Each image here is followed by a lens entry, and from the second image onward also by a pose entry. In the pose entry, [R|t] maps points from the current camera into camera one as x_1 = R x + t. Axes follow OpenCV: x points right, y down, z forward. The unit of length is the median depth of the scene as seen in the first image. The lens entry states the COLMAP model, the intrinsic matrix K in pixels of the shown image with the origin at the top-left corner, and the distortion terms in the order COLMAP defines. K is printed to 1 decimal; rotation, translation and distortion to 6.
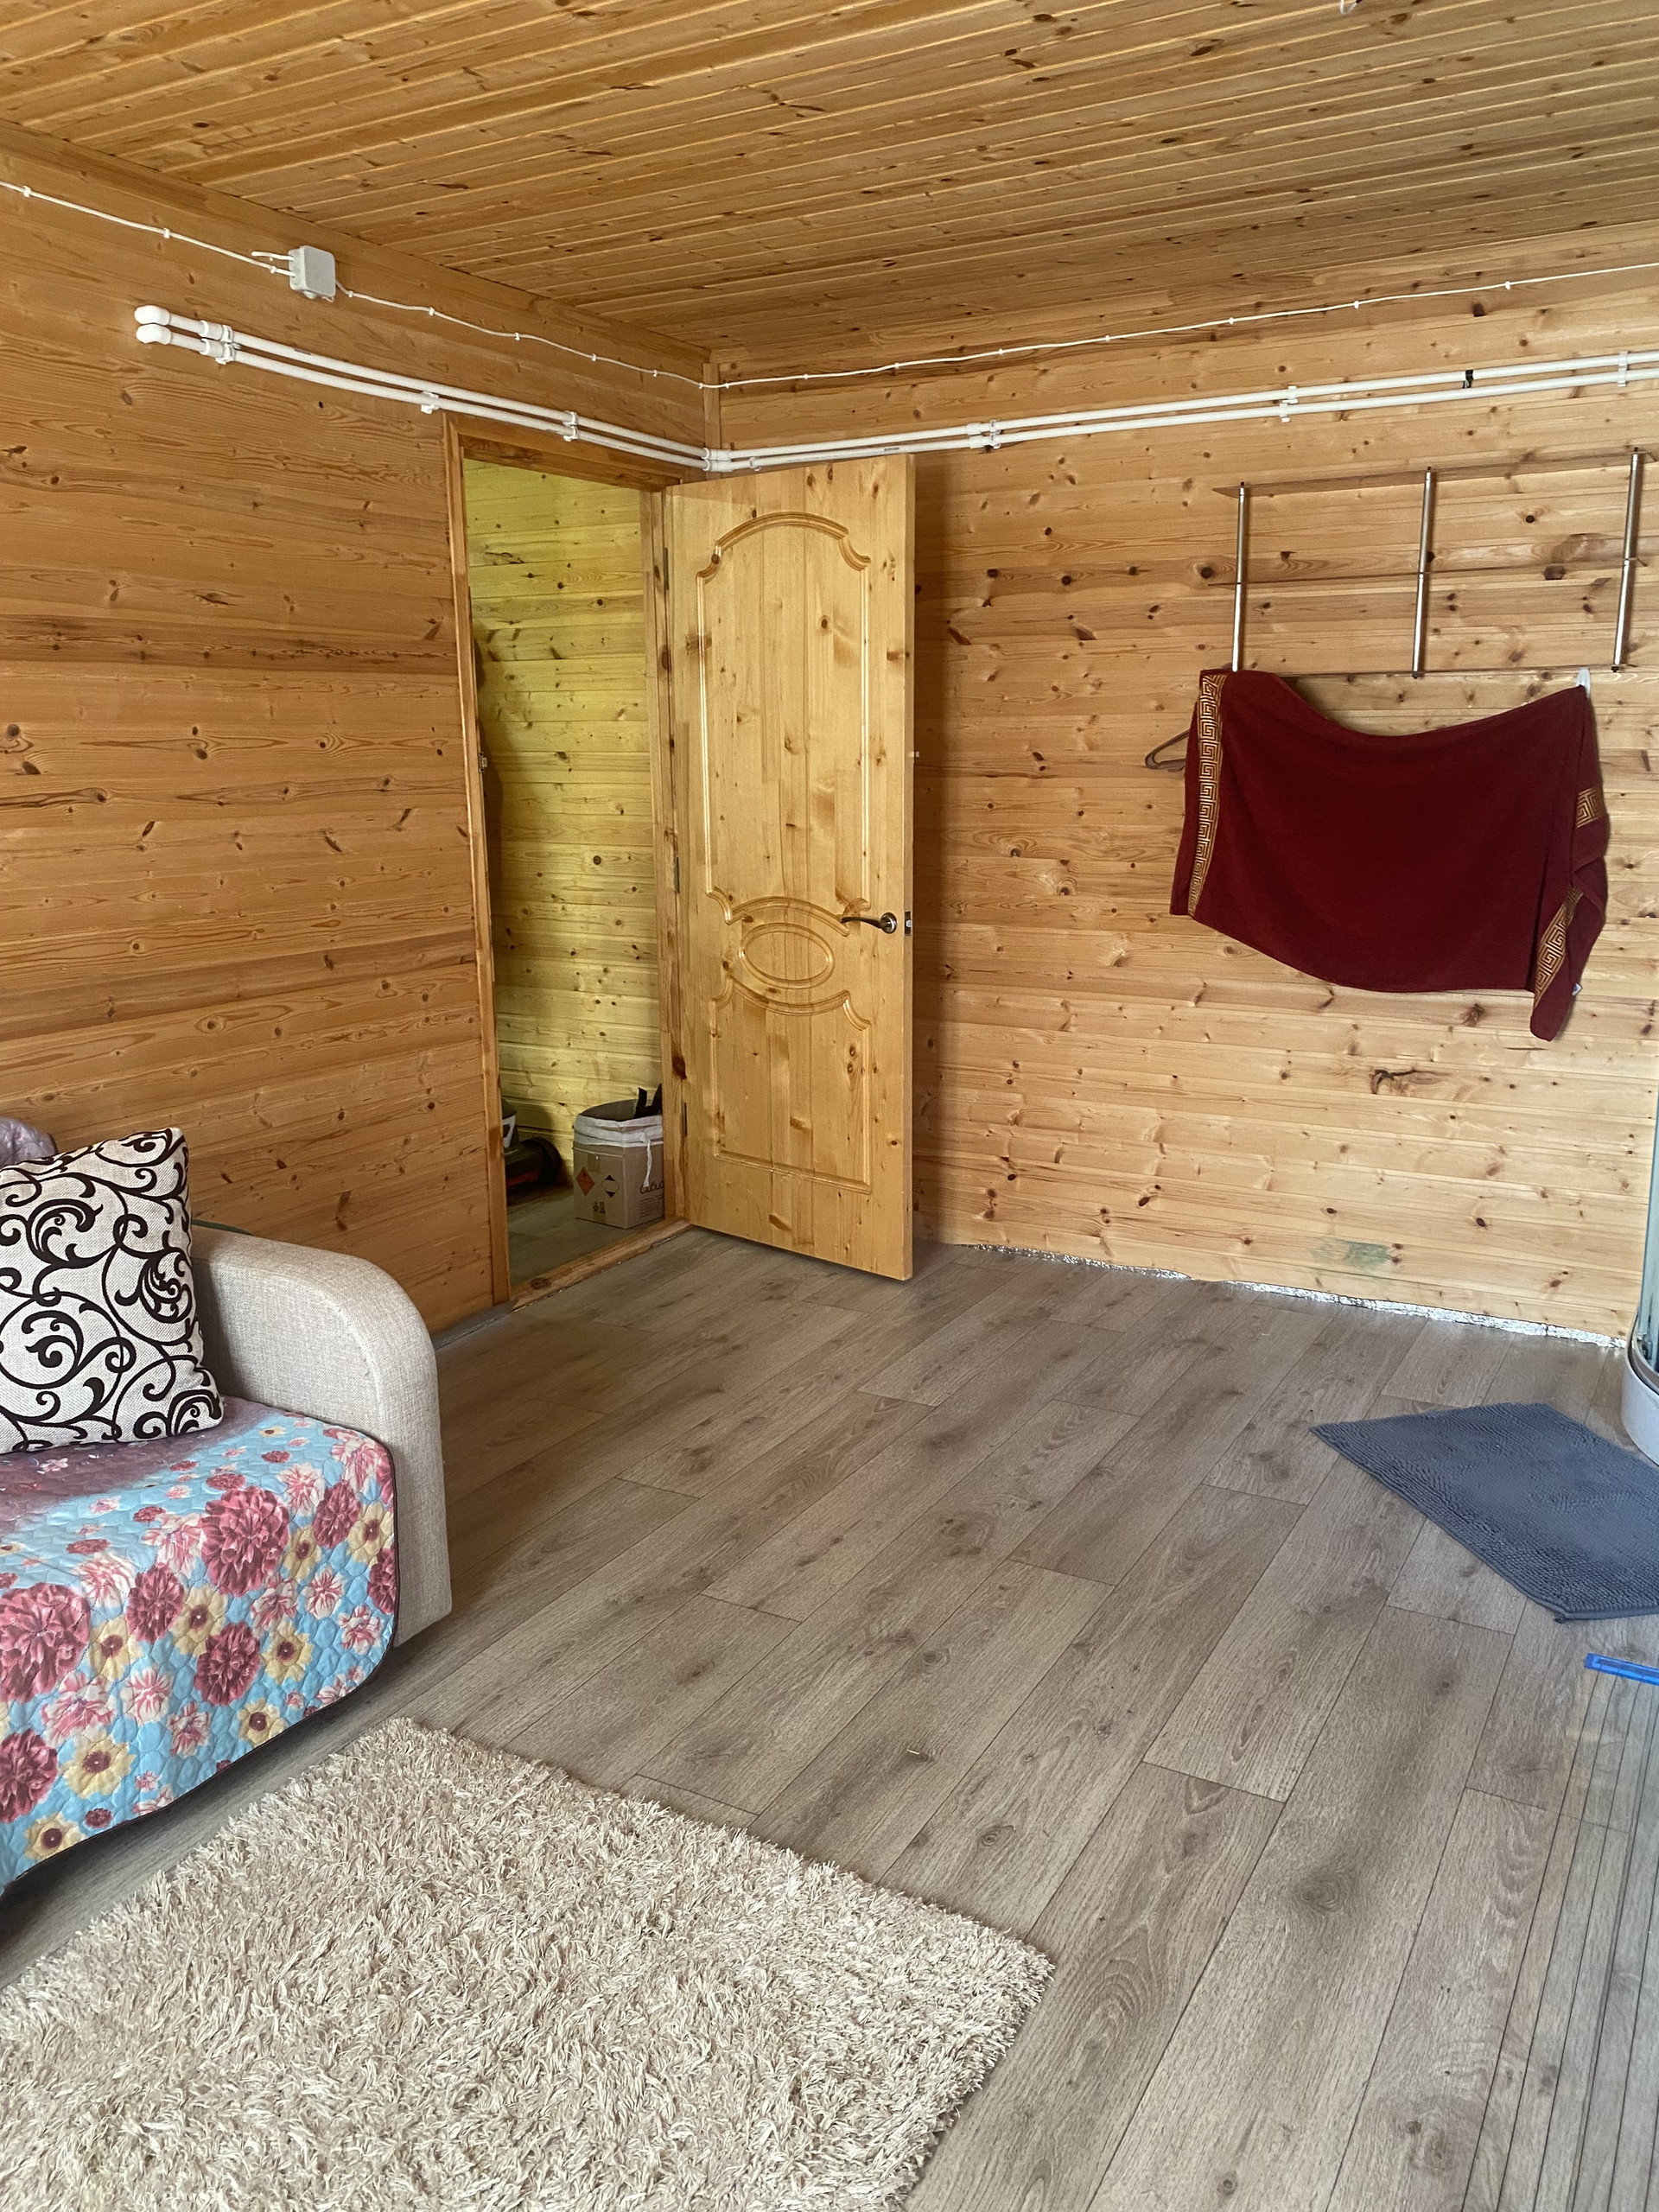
lens RADIAL K [[1681.5, 0, 850.8], [0, 1681.5, 1112.3], [0, 0, 1]] dist [0.029196, -0.032154]
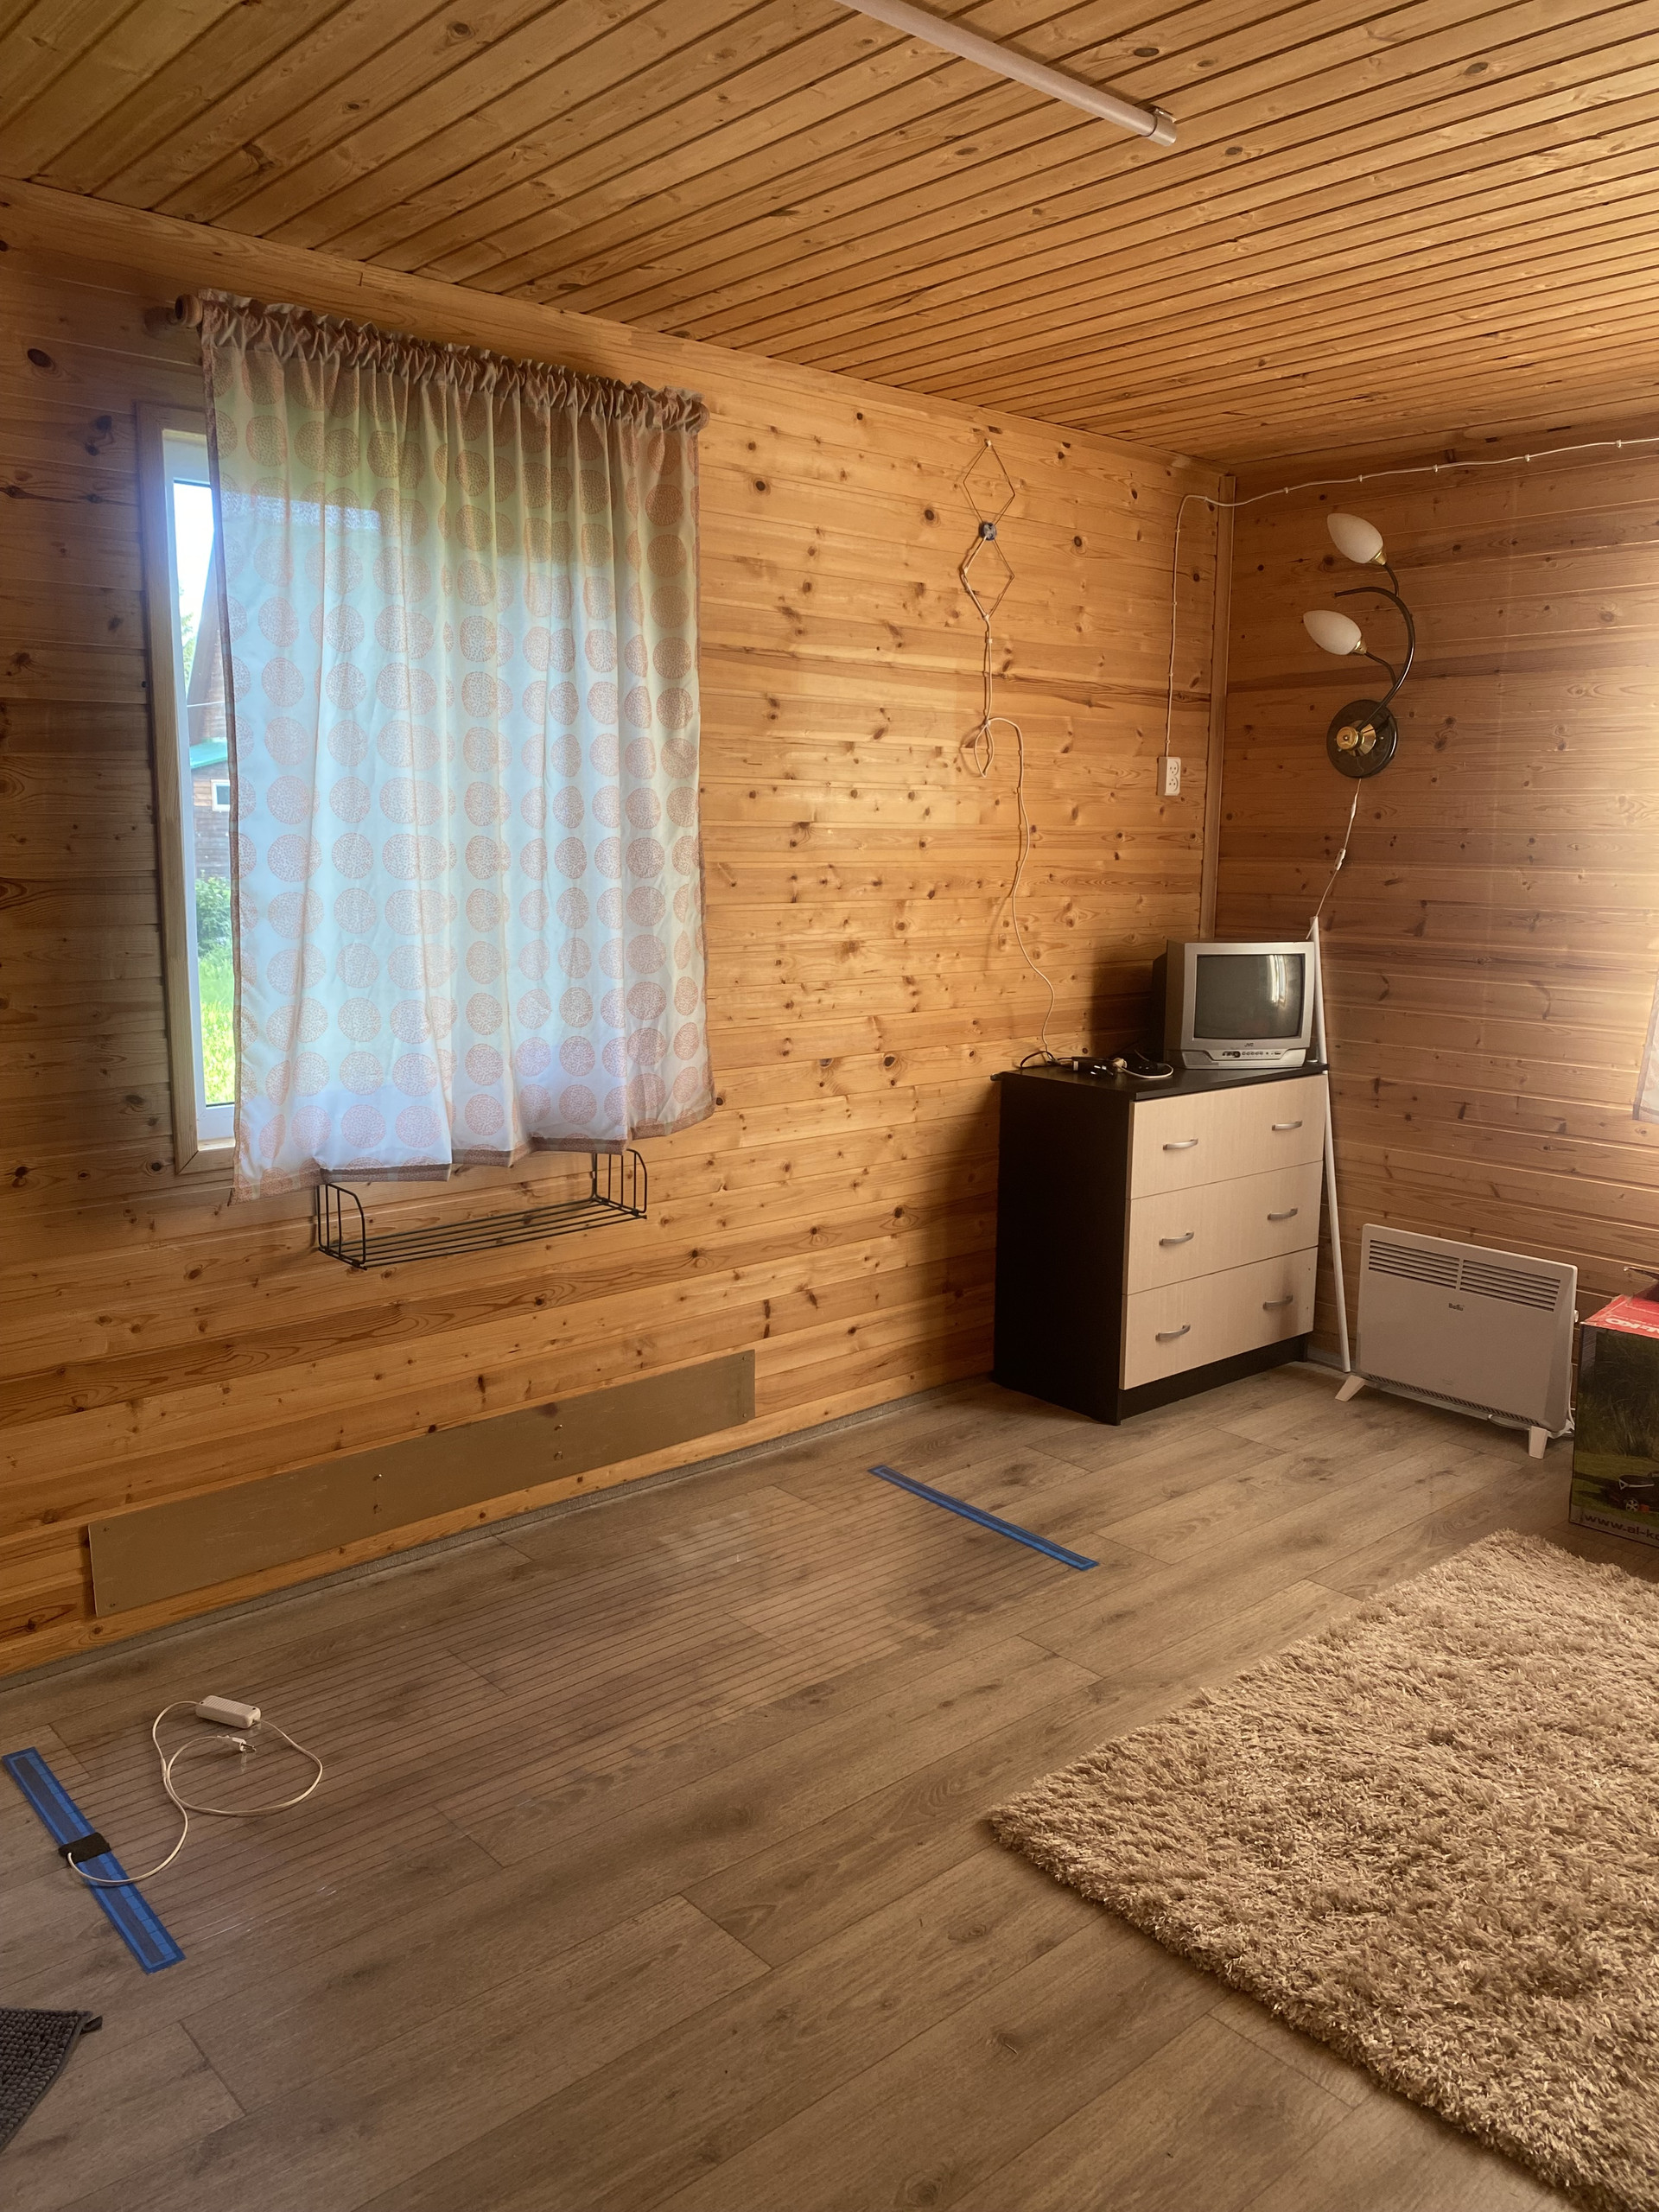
lens RADIAL K [[1681.5, 0, 829.9], [0, 1681.5, 1097.7], [0, 0, 1]] dist [0.029196, -0.032154]
pose [[-0.944056, -0.050591, 0.325880, -0.093702], [0.074950, 0.929391, 0.361407, -0.274371], [-0.321154, 0.365614, -0.873606, 1.170296]]
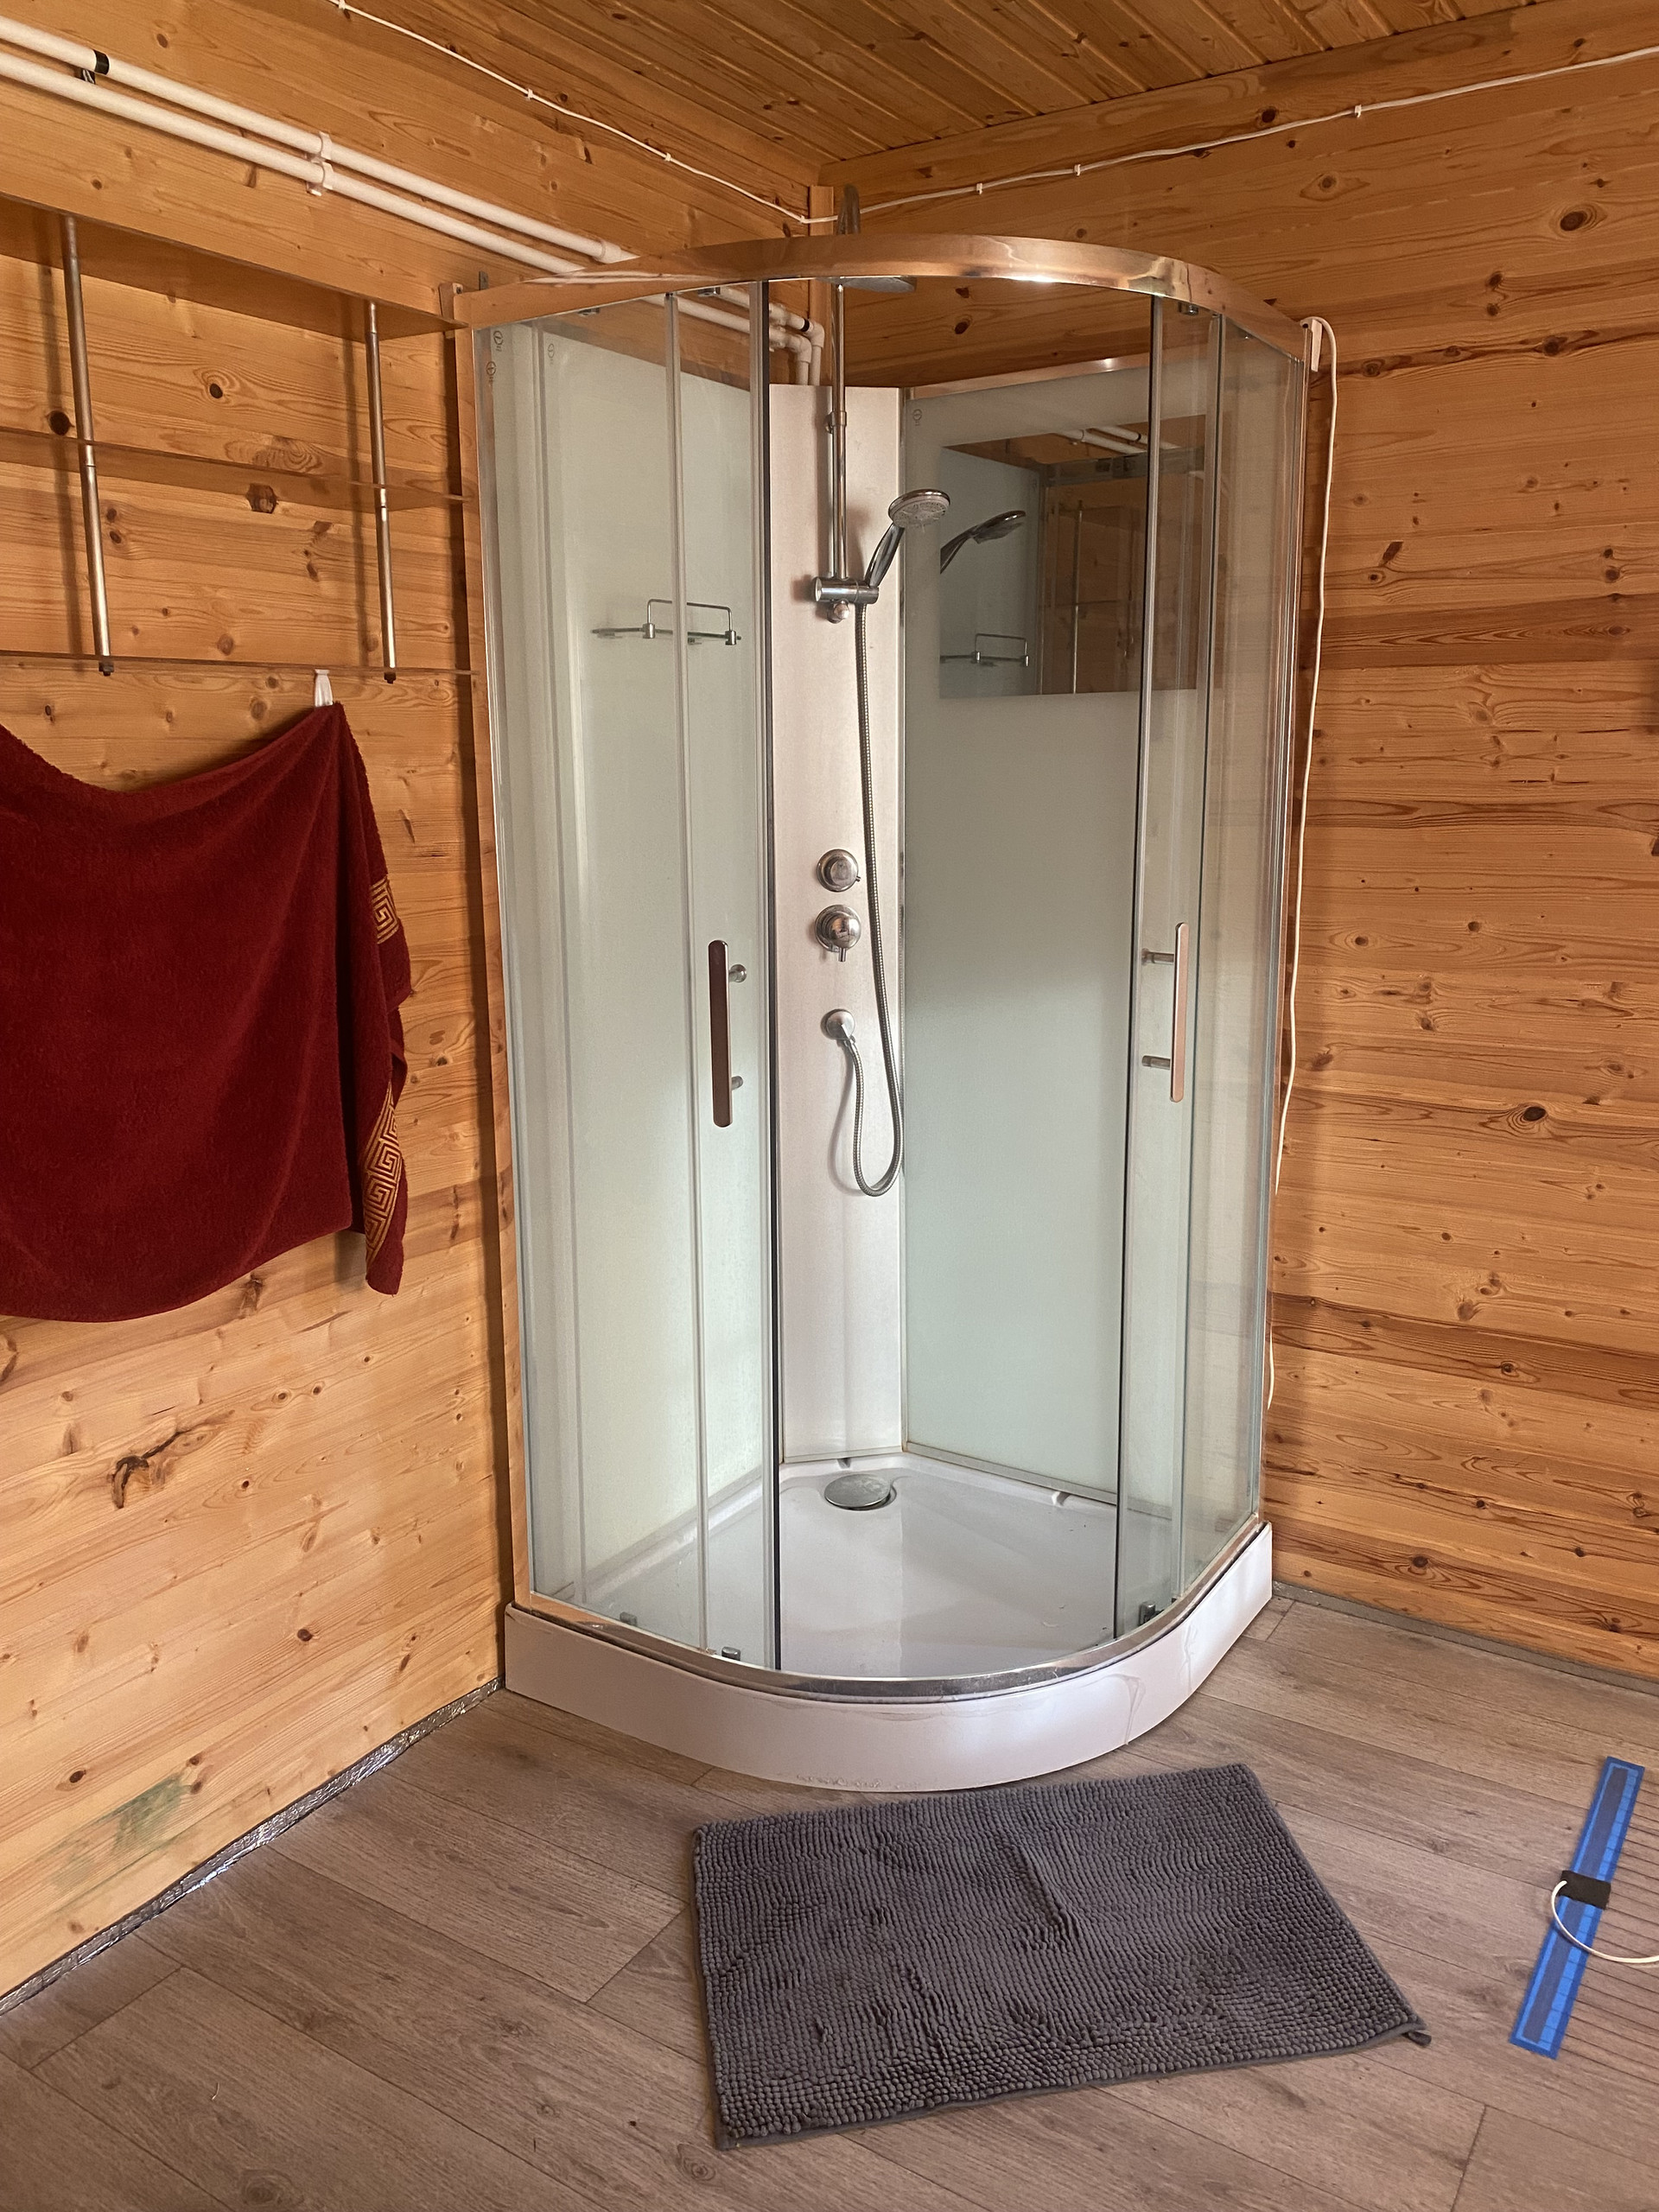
lens RADIAL K [[1681.5, 0, 814.7], [0, 1681.5, 1086.6], [0, 0, 1]] dist [0.029196, -0.032154]
pose [[0.068126, -0.181872, 0.980959, -0.173644], [0.229793, 0.959668, 0.161966, -0.203946], [-0.970852, 0.214383, 0.107171, 0.904337]]
